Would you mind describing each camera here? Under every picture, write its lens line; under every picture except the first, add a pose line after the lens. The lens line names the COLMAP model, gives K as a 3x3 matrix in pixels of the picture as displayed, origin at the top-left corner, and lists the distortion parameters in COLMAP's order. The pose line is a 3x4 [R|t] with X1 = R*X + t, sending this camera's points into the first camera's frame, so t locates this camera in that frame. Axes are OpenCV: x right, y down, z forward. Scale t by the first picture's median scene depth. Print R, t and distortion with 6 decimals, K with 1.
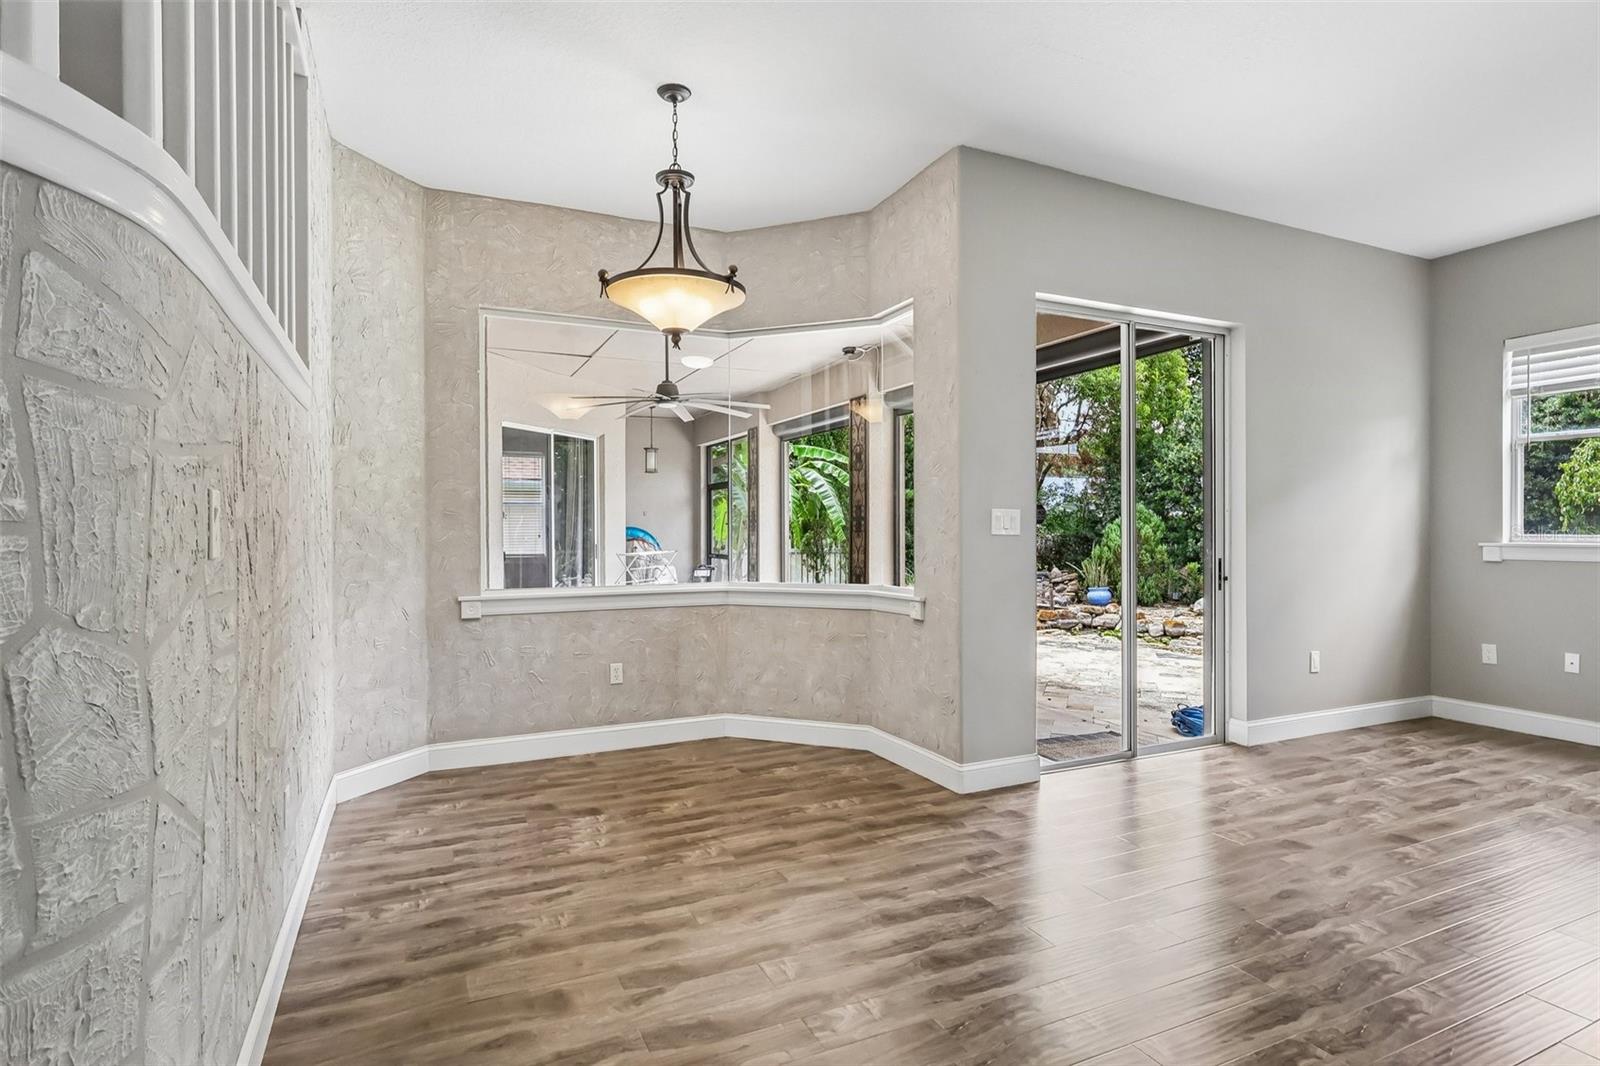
lens RADIAL K [[822.8, 0, 800.0], [0, 822.8, 534.1], [0, 0, 1]] dist [-0.000620, -0.001146]
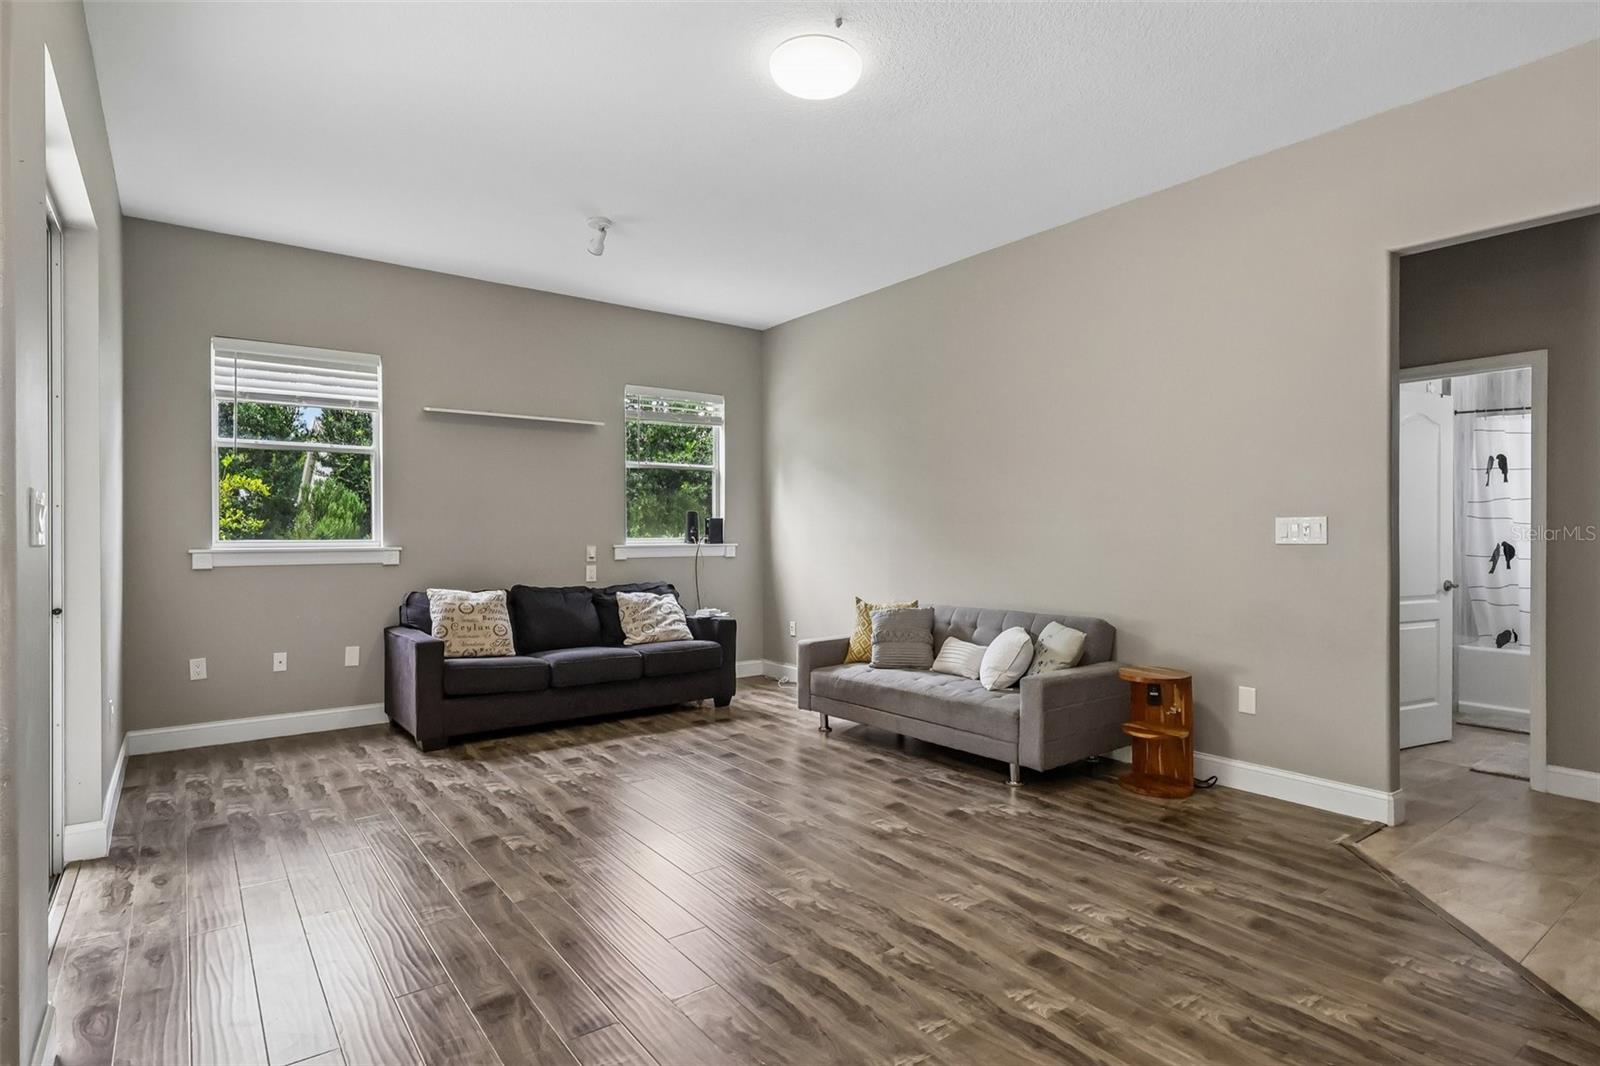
lens RADIAL K [[822.8, 0, 801.8], [0, 822.8, 529.3], [0, 0, 1]] dist [-0.000620, -0.001146]
pose [[-0.201576, 0.008598, 0.979435, -0.217903], [0.008576, 0.999939, -0.007013, 0.000079], [-0.979435, 0.006986, -0.201638, 0.536585]]
